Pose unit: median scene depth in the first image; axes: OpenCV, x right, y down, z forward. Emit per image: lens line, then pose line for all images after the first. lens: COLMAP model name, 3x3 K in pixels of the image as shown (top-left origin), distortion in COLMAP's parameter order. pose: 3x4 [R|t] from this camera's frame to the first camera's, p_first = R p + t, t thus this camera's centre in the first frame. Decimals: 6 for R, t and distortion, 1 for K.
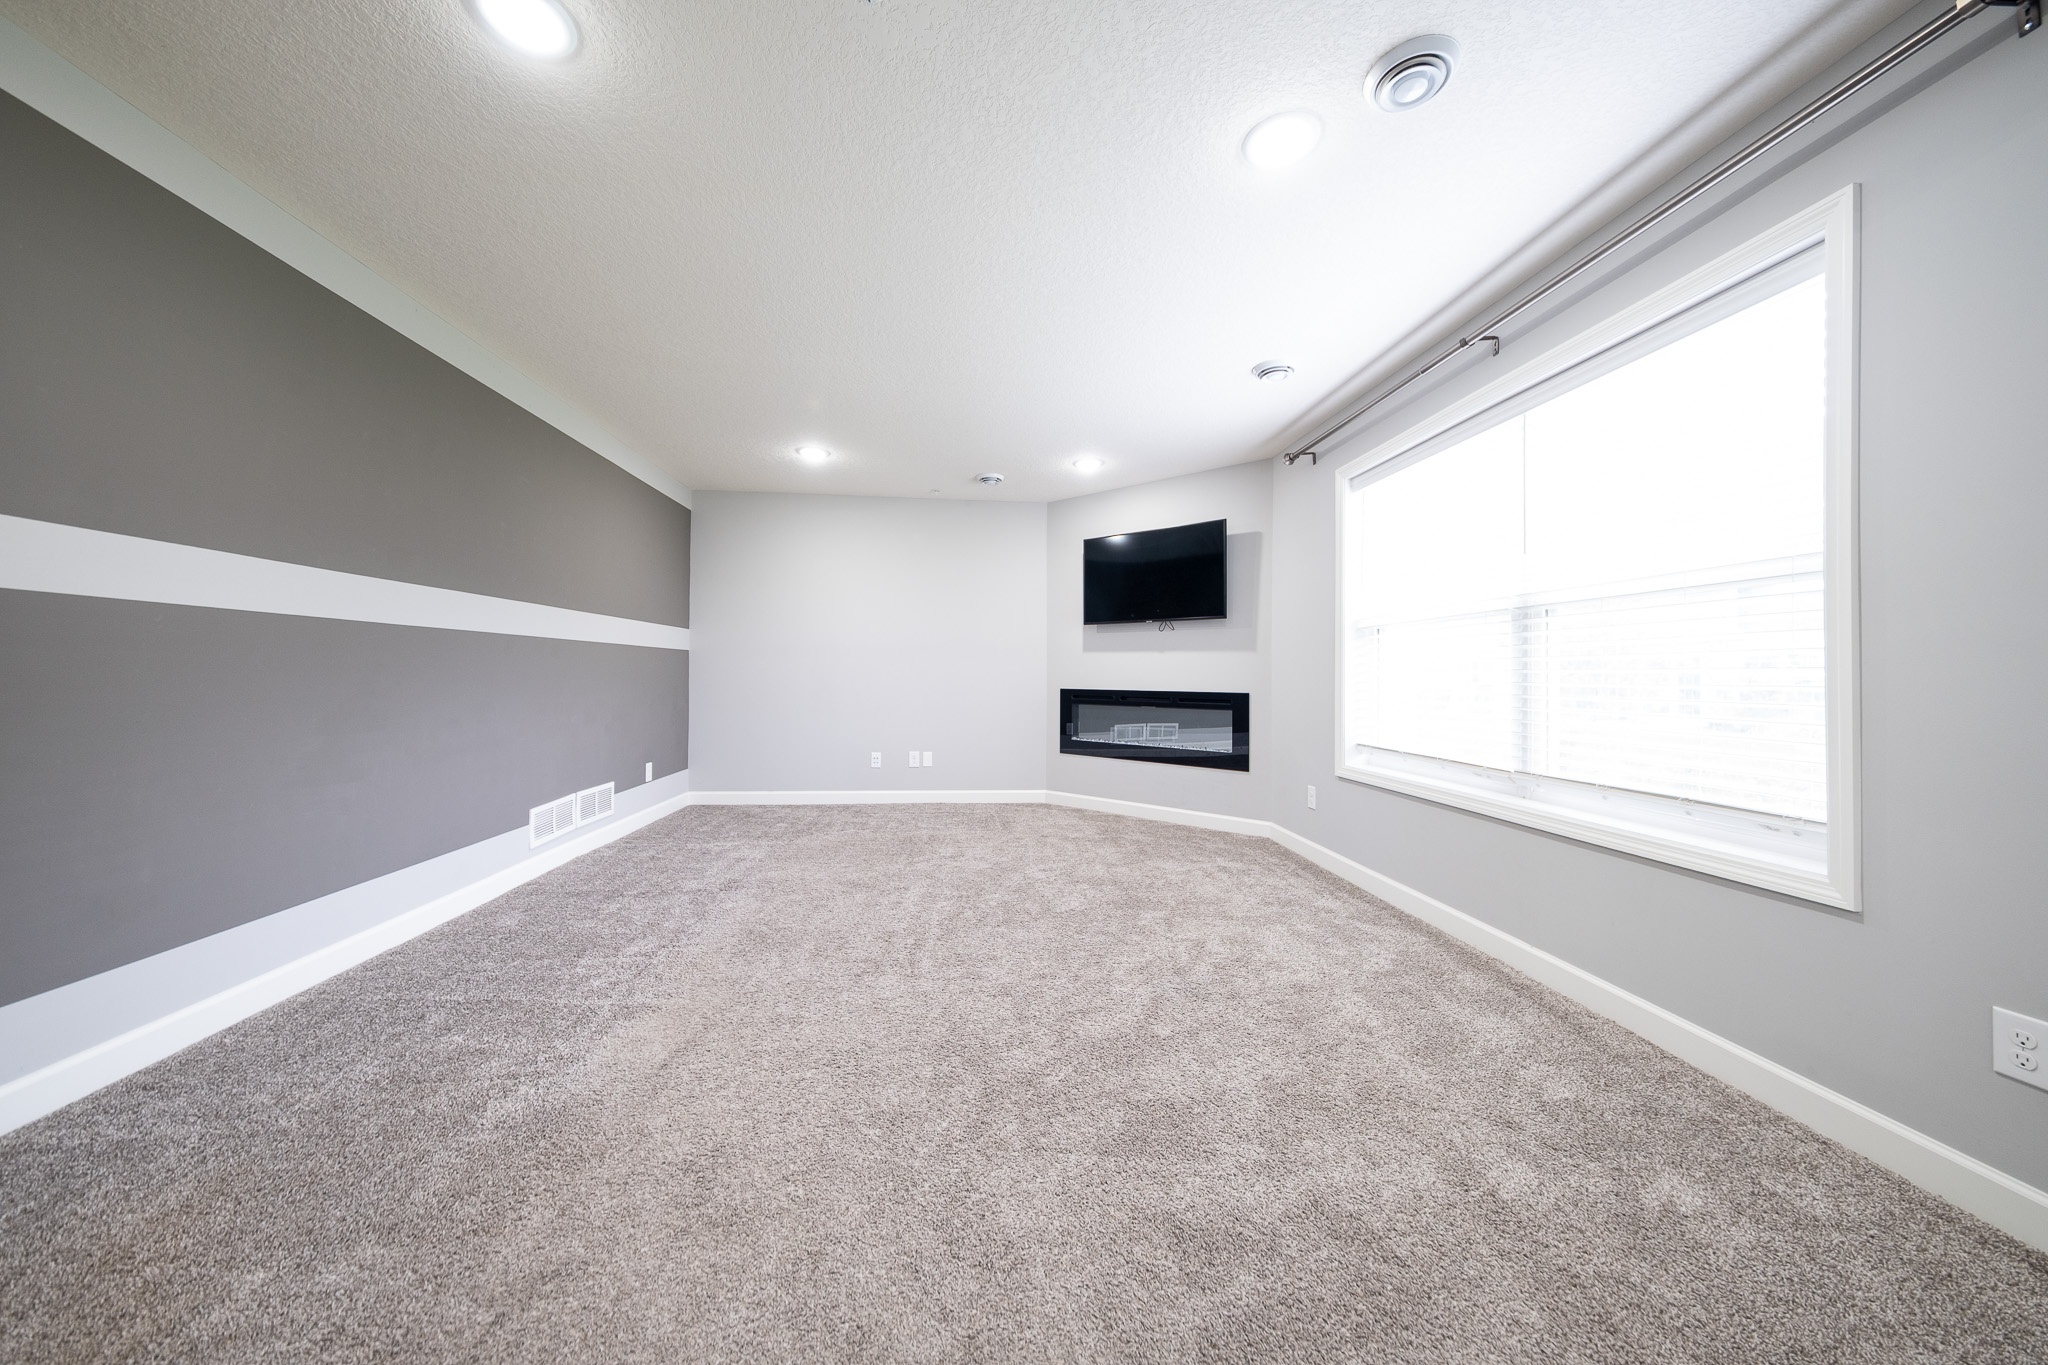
lens RADIAL K [[691.4, 0, 1011.6], [0, 691.4, 667.5], [0, 0, 1]] dist [0.001981, -0.001037]
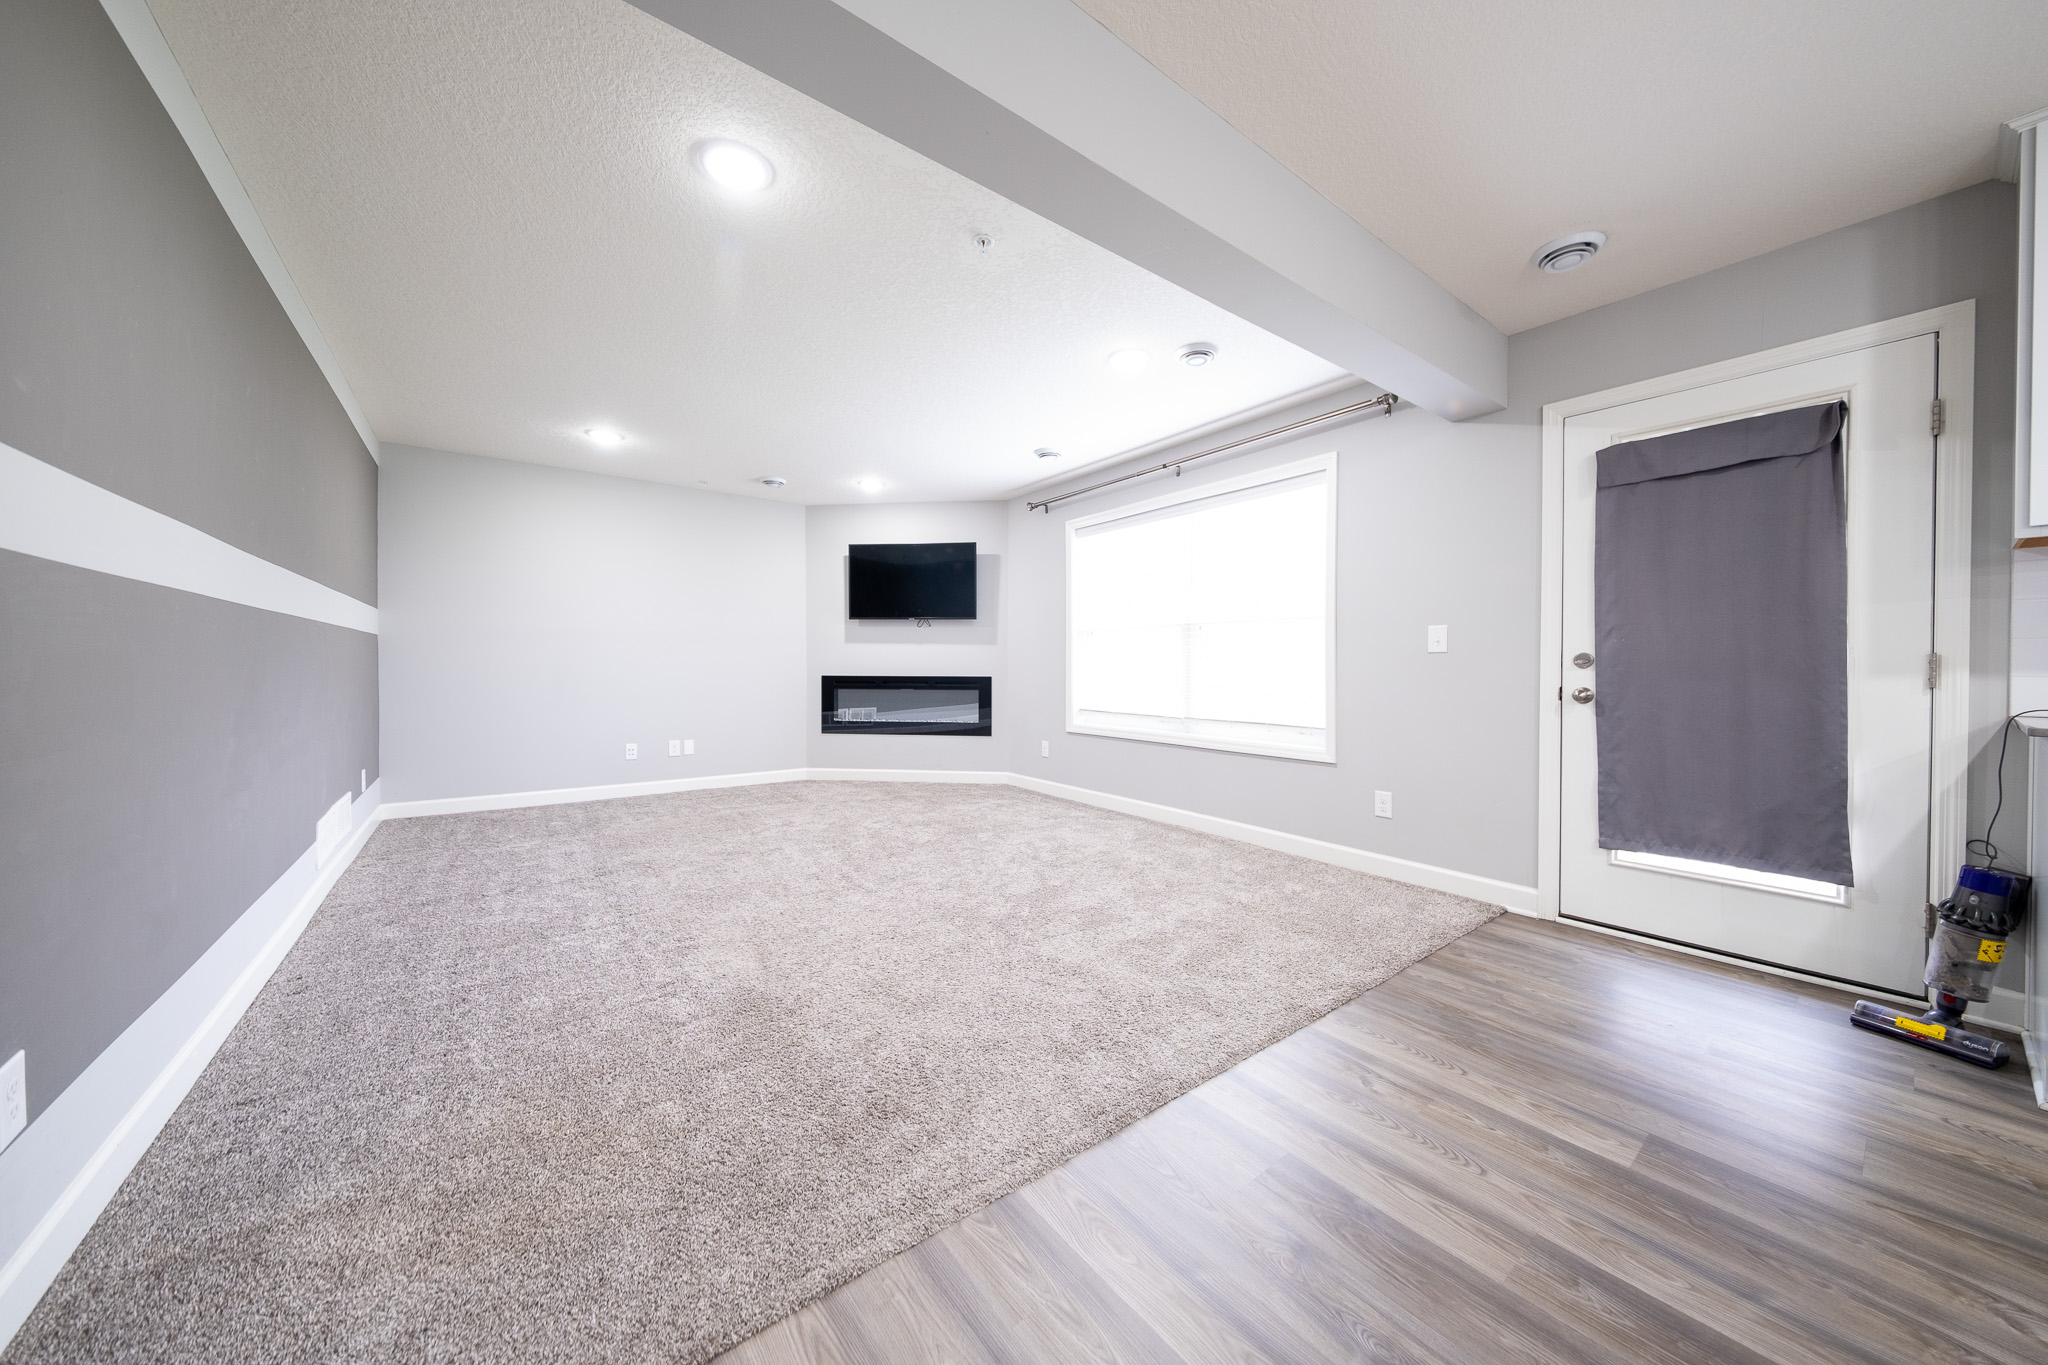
lens RADIAL K [[691.4, 0, 1014.0], [0, 691.4, 665.7], [0, 0, 1]] dist [0.001981, -0.001037]
pose [[0.845955, -0.005541, 0.533226, -0.330986], [-0.002888, 0.999884, 0.014971, -0.003611], [-0.533247, -0.014205, 0.845840, -0.140206]]
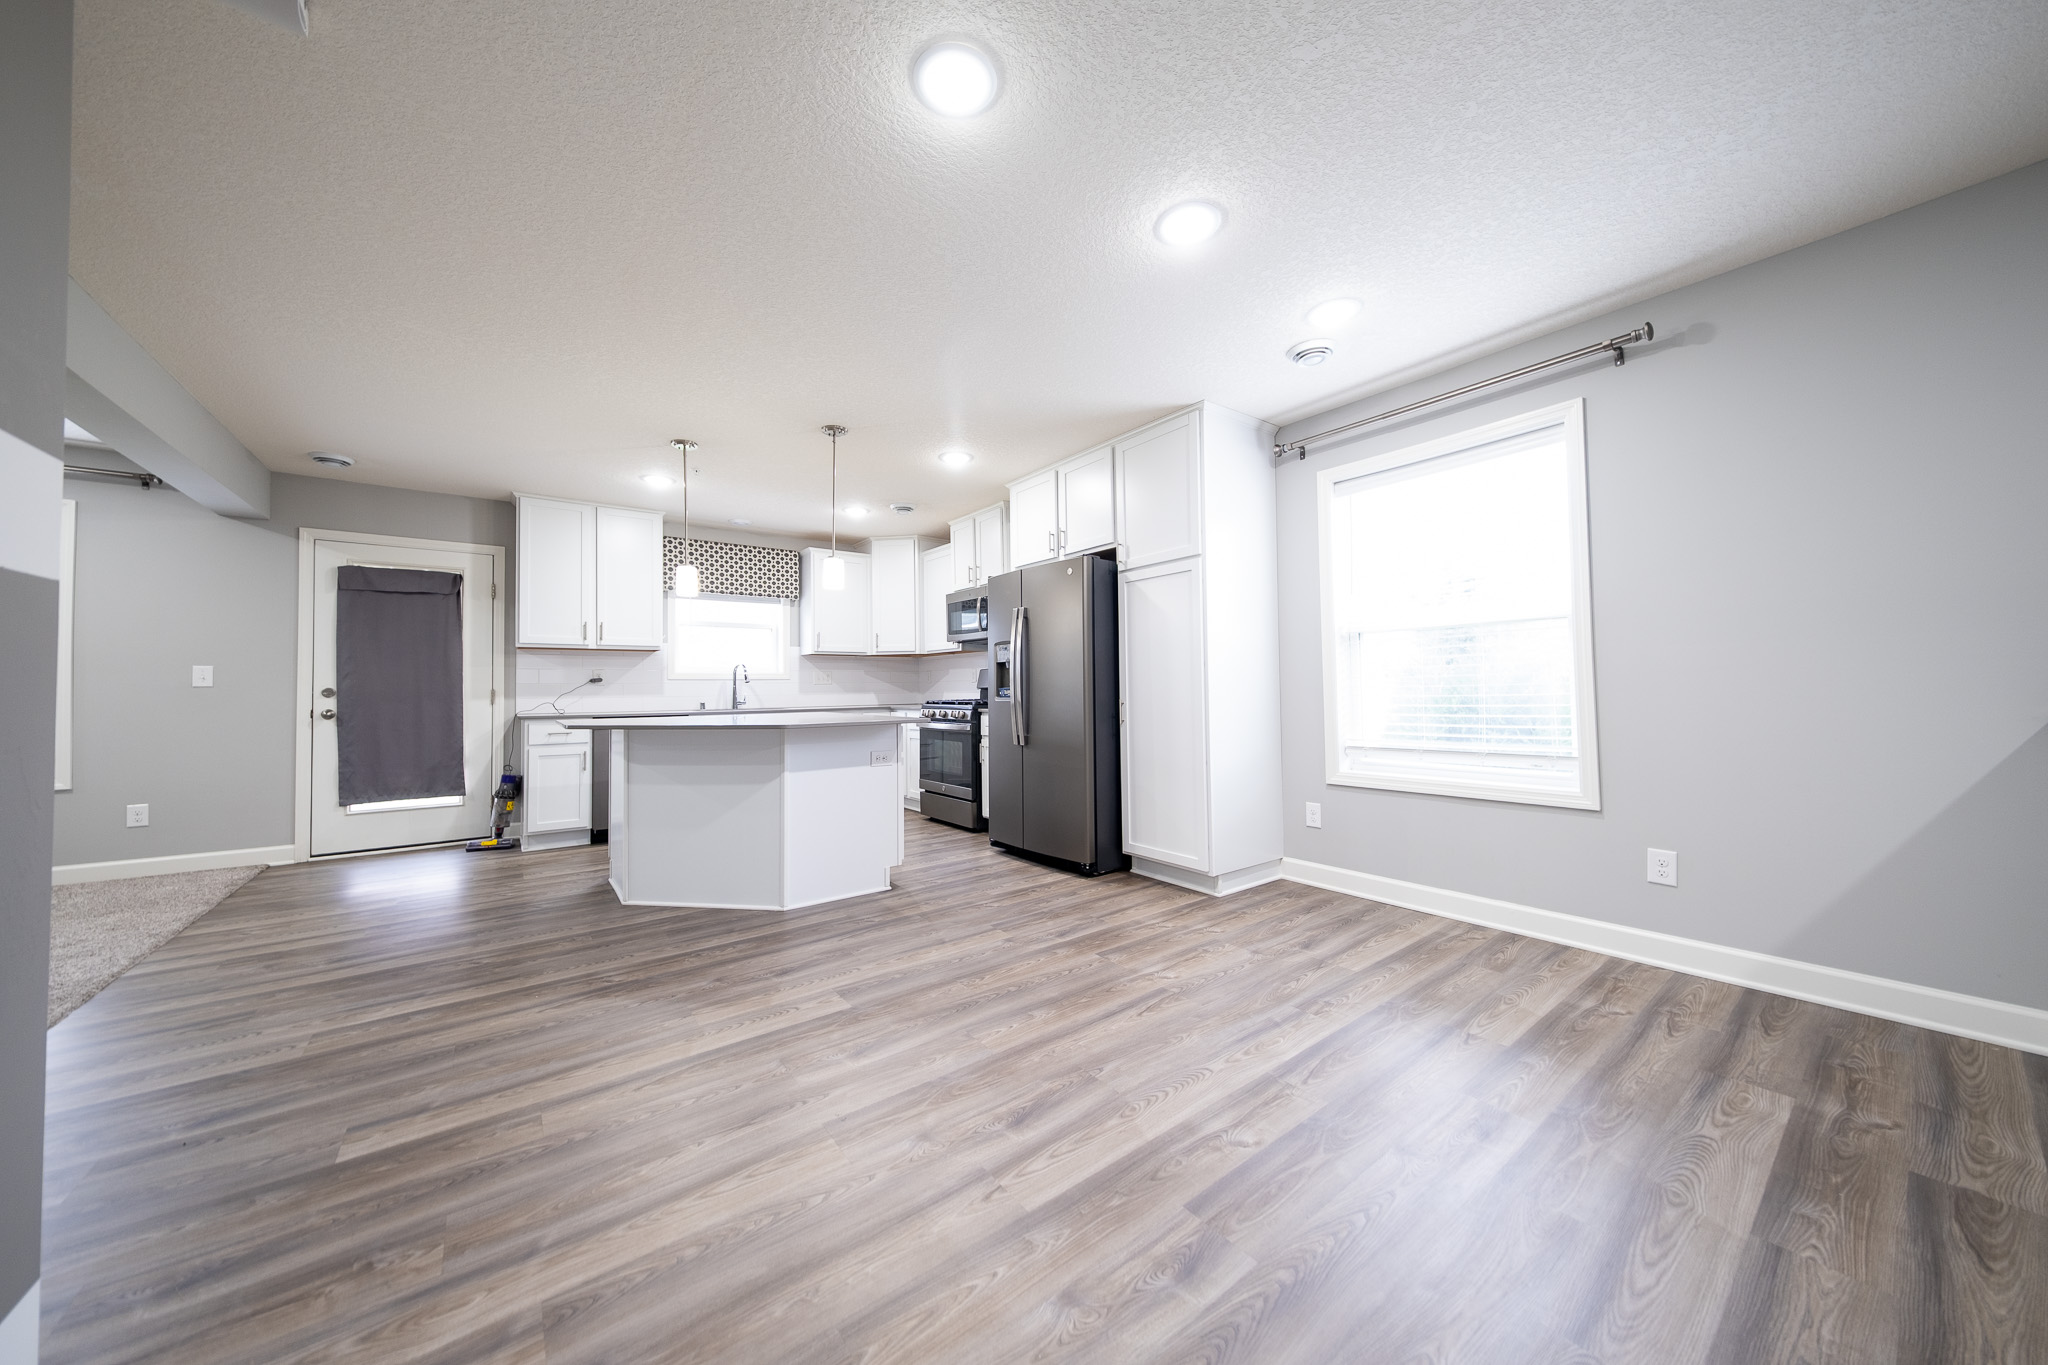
lens RADIAL K [[691.4, 0, 1025.3], [0, 691.4, 680.1], [0, 0, 1]] dist [0.001981, -0.001037]
pose [[-0.534997, 0.017155, 0.844680, -0.958913], [0.003212, 0.999828, -0.018272, 0.002576], [-0.844848, -0.007063, -0.534960, -0.204741]]
